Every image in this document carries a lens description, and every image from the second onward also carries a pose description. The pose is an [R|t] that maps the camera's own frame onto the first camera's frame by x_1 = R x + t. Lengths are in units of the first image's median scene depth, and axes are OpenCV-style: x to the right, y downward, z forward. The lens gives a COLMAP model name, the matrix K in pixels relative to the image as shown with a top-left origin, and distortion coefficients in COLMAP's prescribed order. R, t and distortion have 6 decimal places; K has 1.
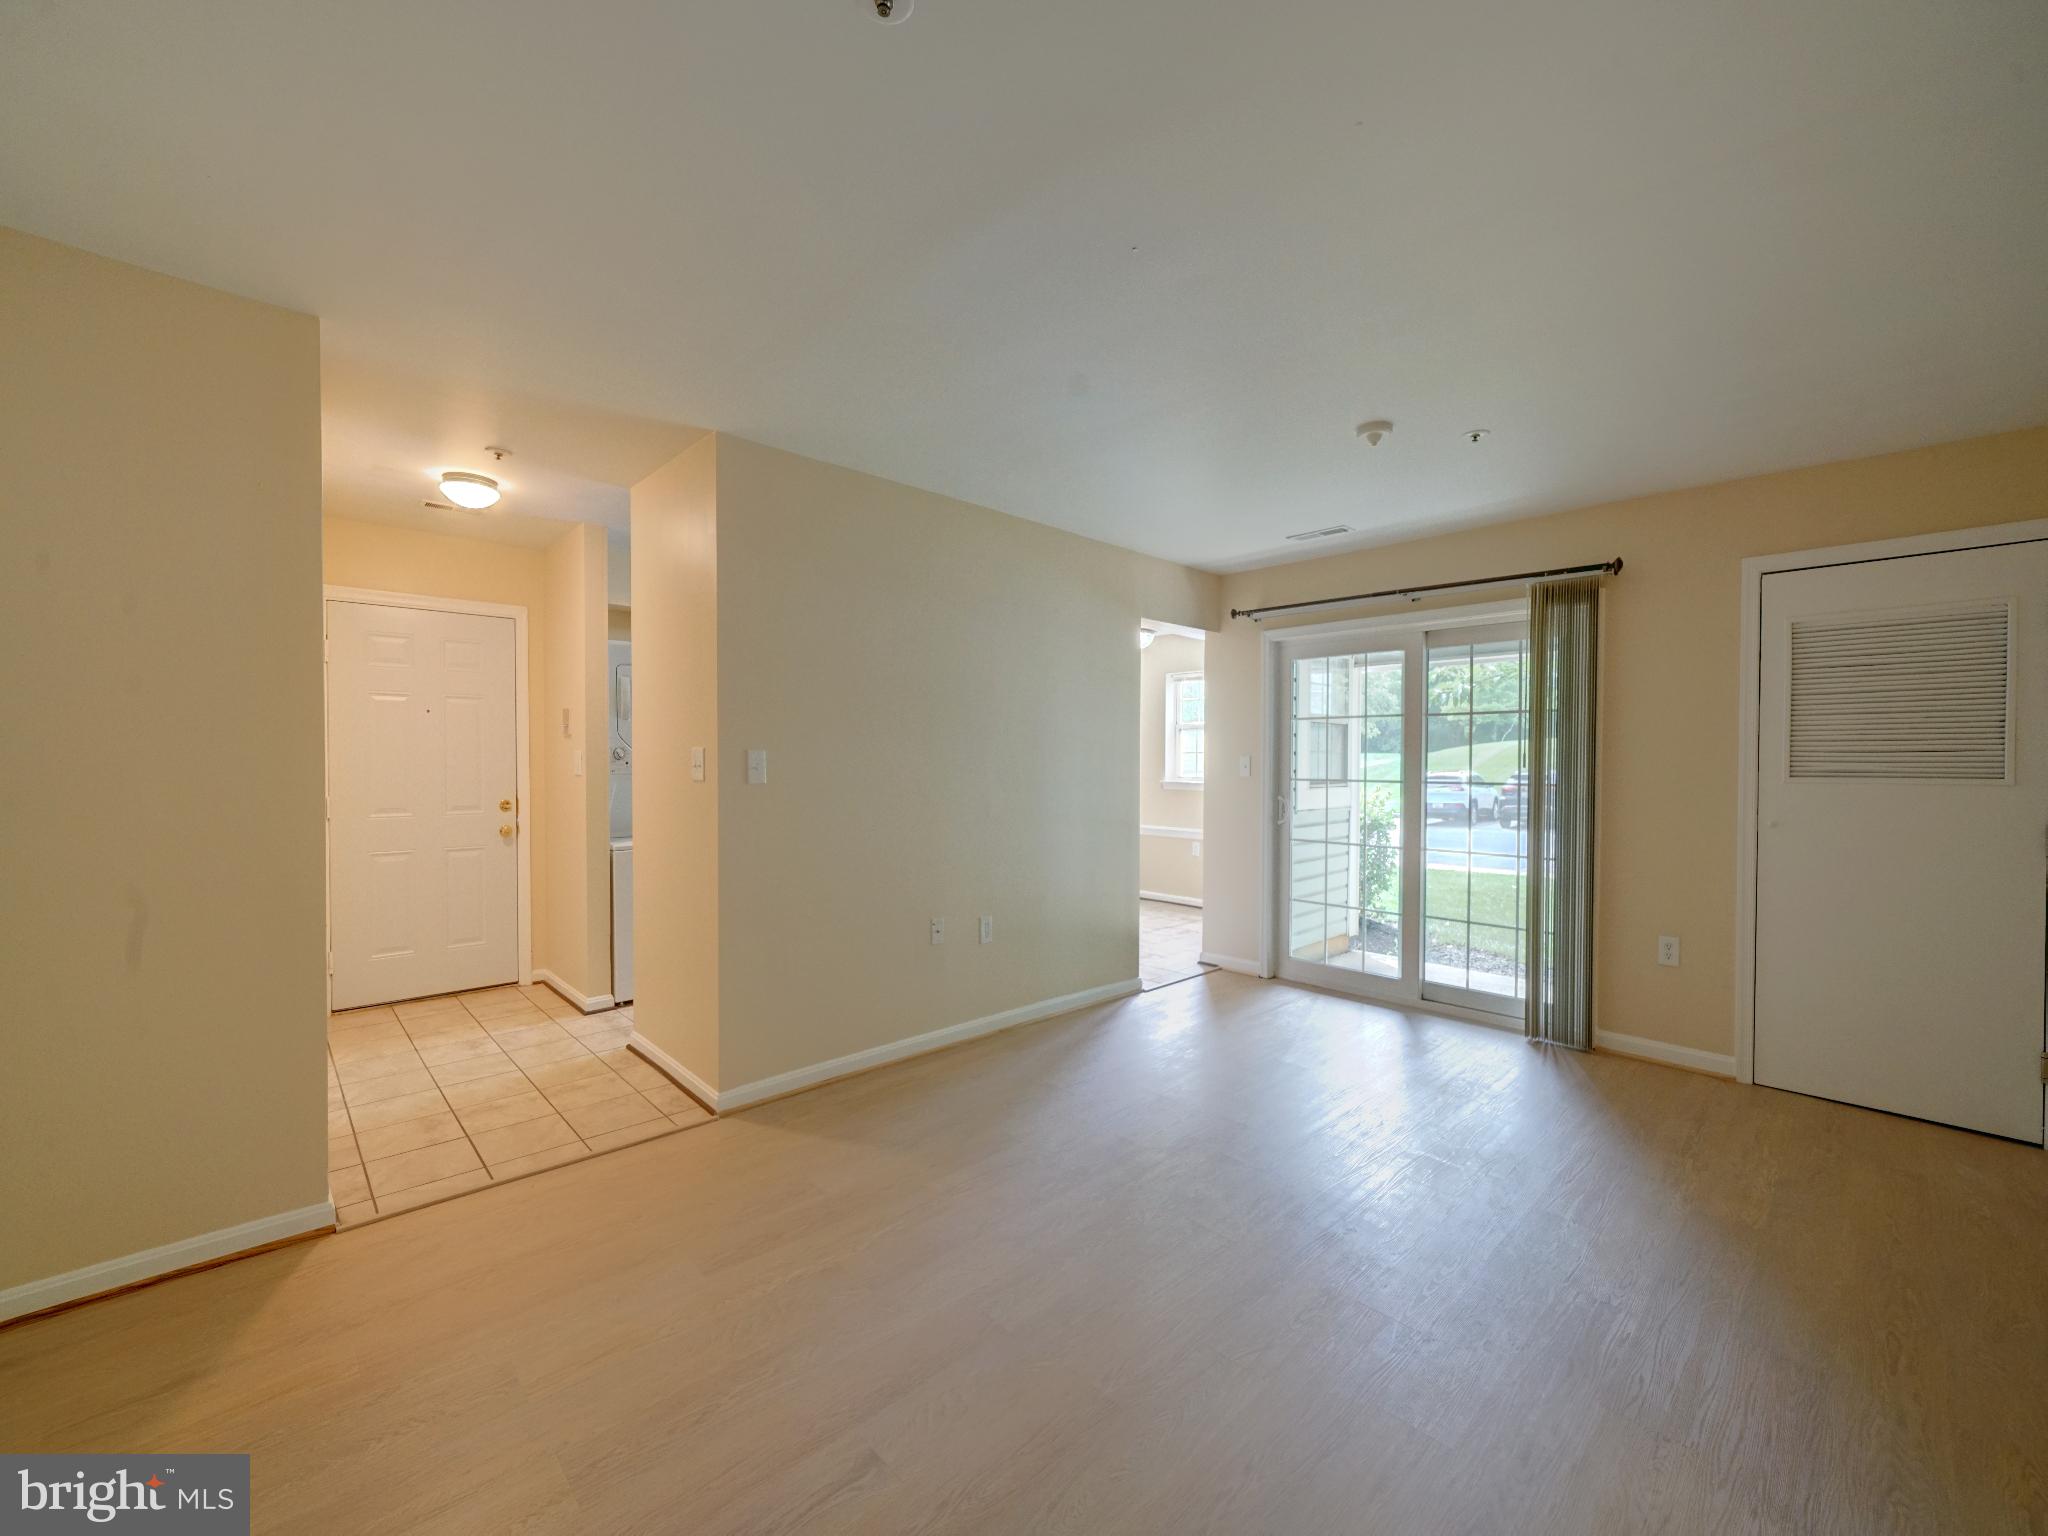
lens RADIAL K [[830.5, 0, 1024.0], [0, 830.5, 768.0], [0, 0, 1]] dist [0.000211, 0.000008]
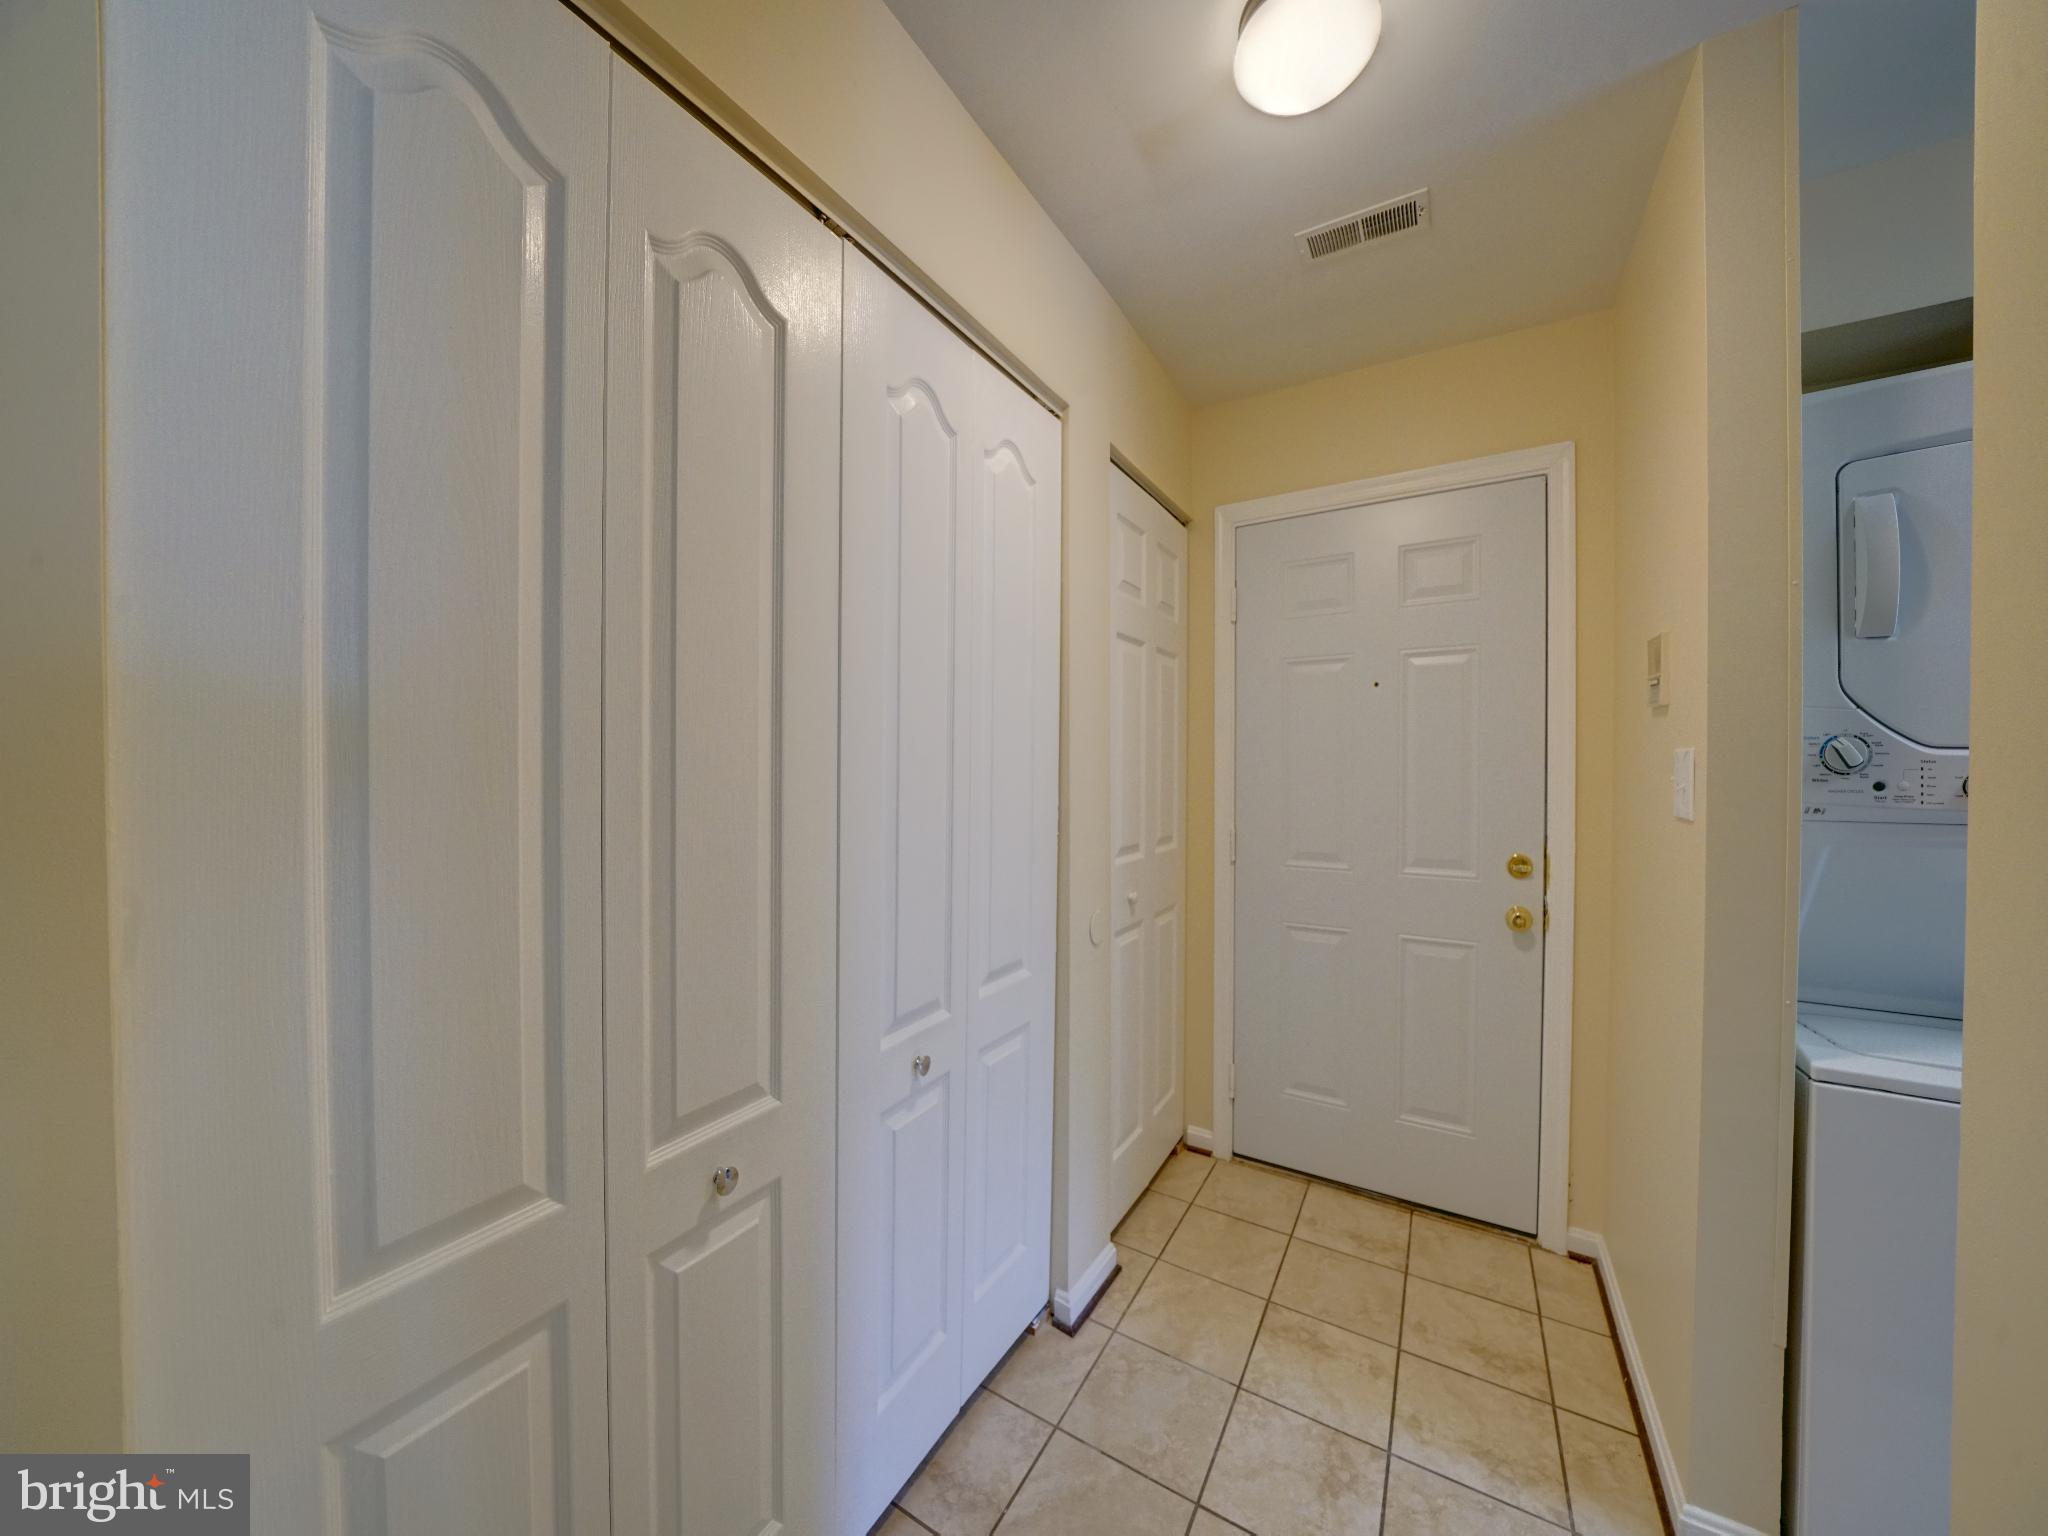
lens RADIAL K [[715.8, 0, 1003.2], [0, 715.8, 773.6], [0, 0, 1]] dist [-0.020549, 0.000114]
pose [[0.253936, 0.009933, -0.967170, -0.309222], [-0.014406, 0.999875, 0.006487, -0.007280], [0.967114, 0.012286, 0.254047, 0.616971]]
